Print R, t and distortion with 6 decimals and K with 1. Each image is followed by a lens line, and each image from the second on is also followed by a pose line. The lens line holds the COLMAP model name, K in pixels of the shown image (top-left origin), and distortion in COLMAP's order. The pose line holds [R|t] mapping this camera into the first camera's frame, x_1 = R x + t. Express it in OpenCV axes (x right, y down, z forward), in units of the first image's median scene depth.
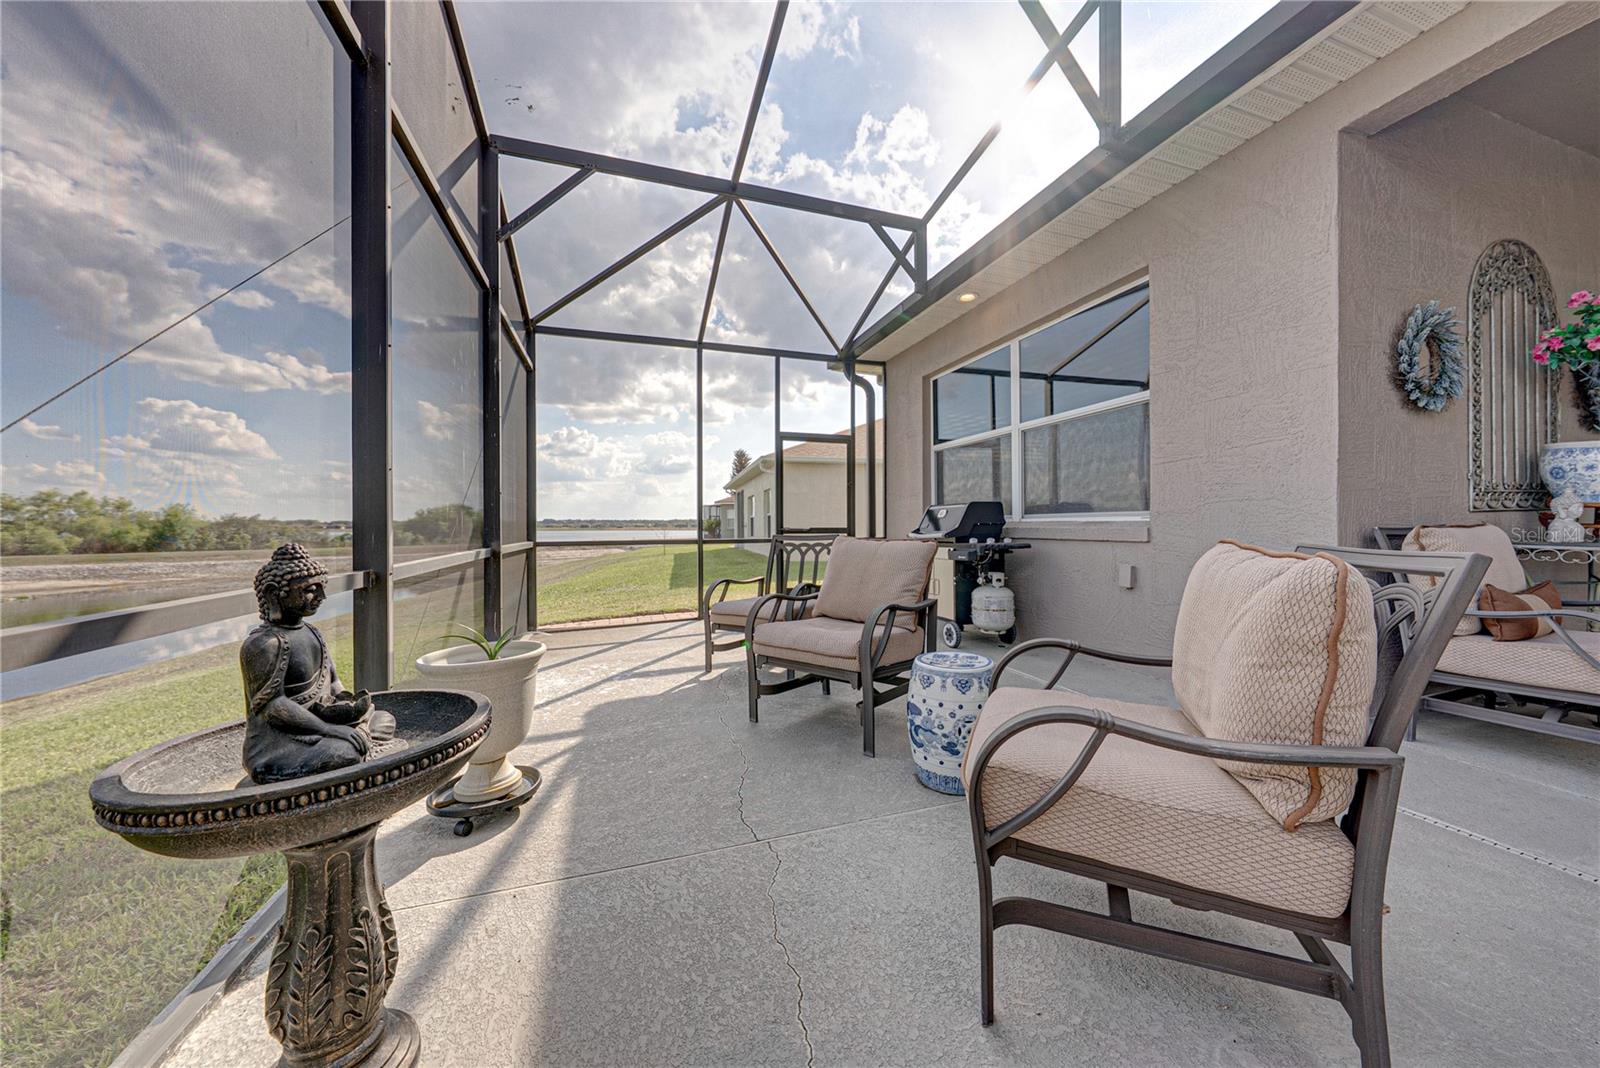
lens RADIAL K [[556.0, 0, 800.4], [0, 556.0, 526.9], [0, 0, 1]] dist [-0.003747, 0.001271]
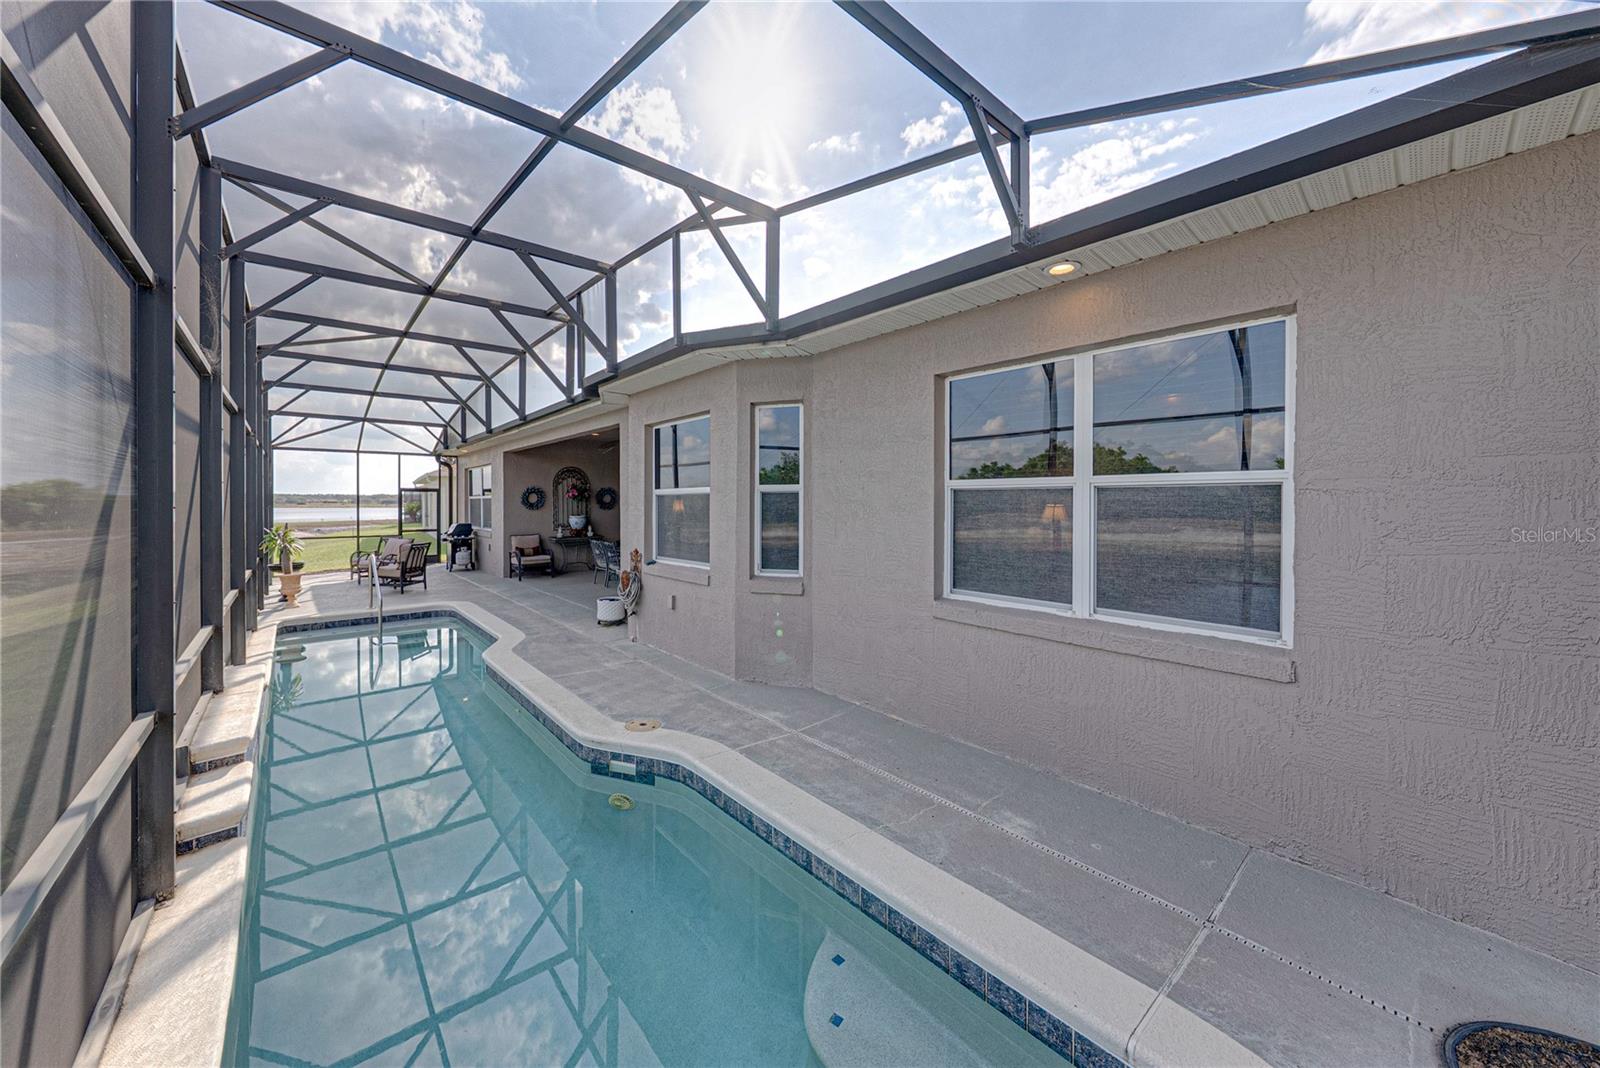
lens RADIAL K [[556.4, 0, 798.6], [0, 556.4, 505.3], [0, 0, 1]] dist [-0.002953, 0.000087]
pose [[0.914820, 0.001808, 0.403858, 0.843565], [-0.003951, 0.999982, 0.004474, -0.179071], [-0.403842, -0.005689, 0.914811, -2.711594]]
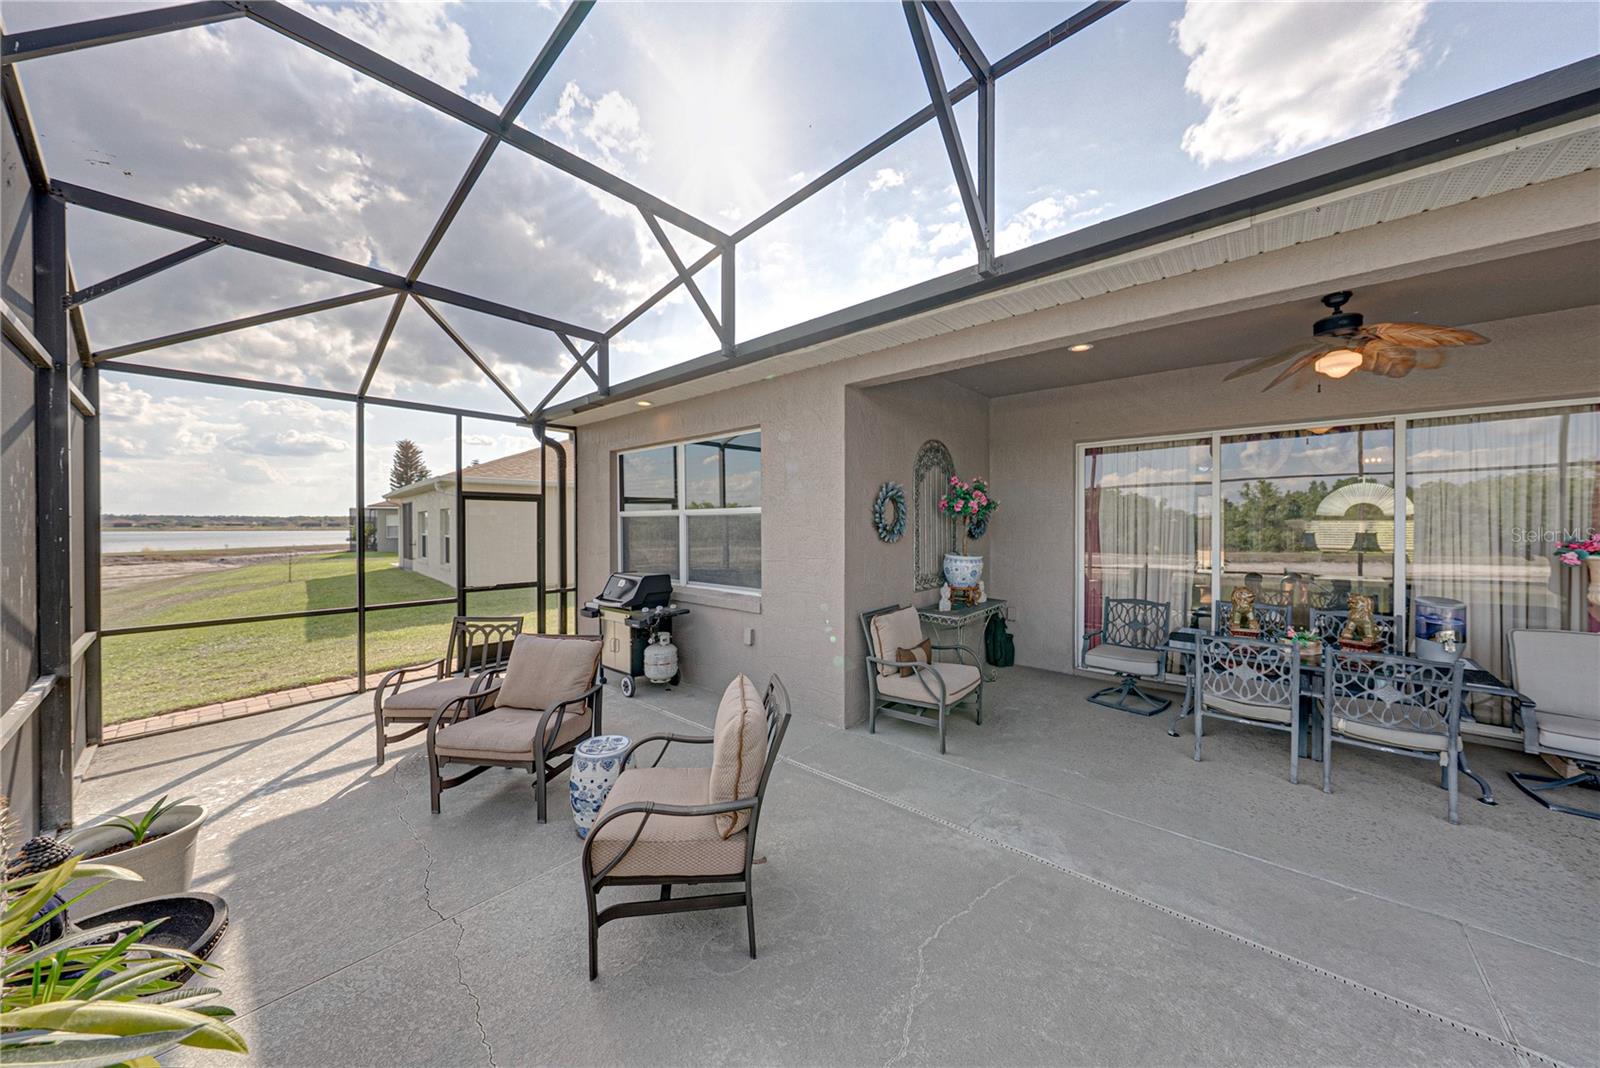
lens RADIAL K [[544.0, 0, 807.4], [0, 544.0, 529.2], [0, 0, 1]] dist [0.000988, -0.000286]
pose [[0.863128, 0.000122, 0.504986, 0.007897], [-0.003522, 0.999977, 0.005779, -0.170397], [-0.504973, -0.006766, 0.863108, -0.251769]]
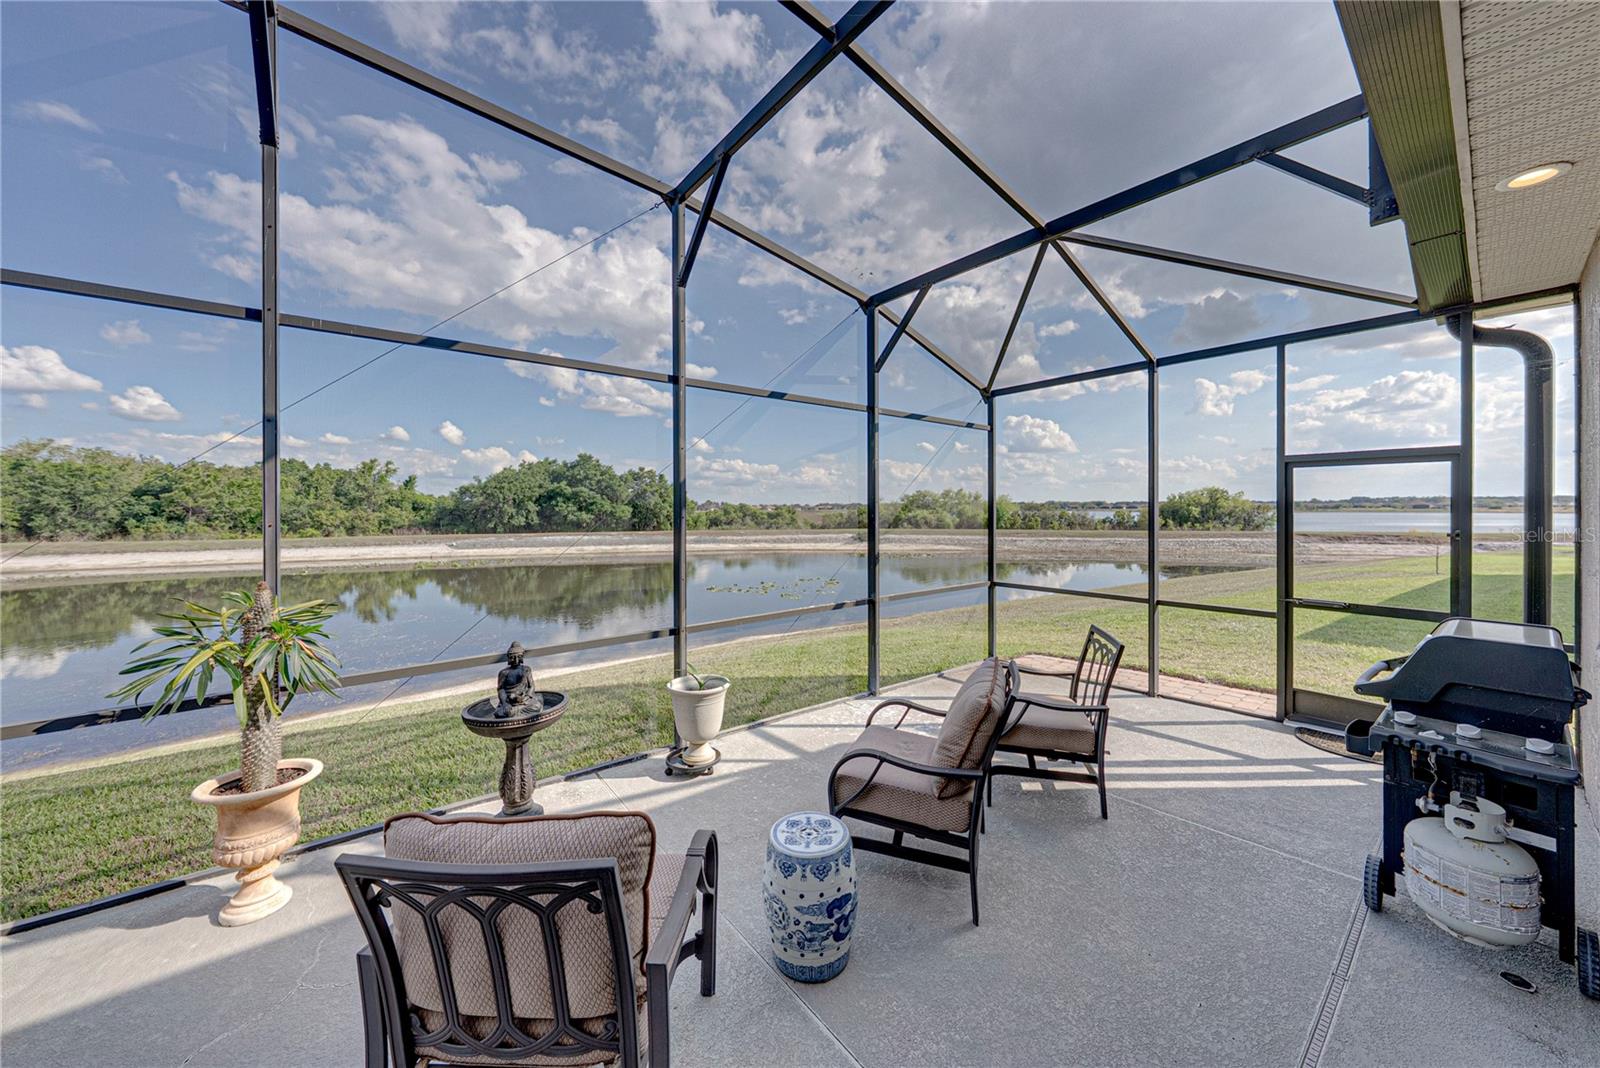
lens RADIAL K [[556.0, 0, 814.1], [0, 556.0, 509.5], [0, 0, 1]] dist [-0.003747, 0.001271]
pose [[0.355210, 0.006357, -0.934765, 0.612876], [0.000171, 0.999976, 0.006865, -0.171340], [0.934787, -0.002599, 0.355200, 0.334882]]
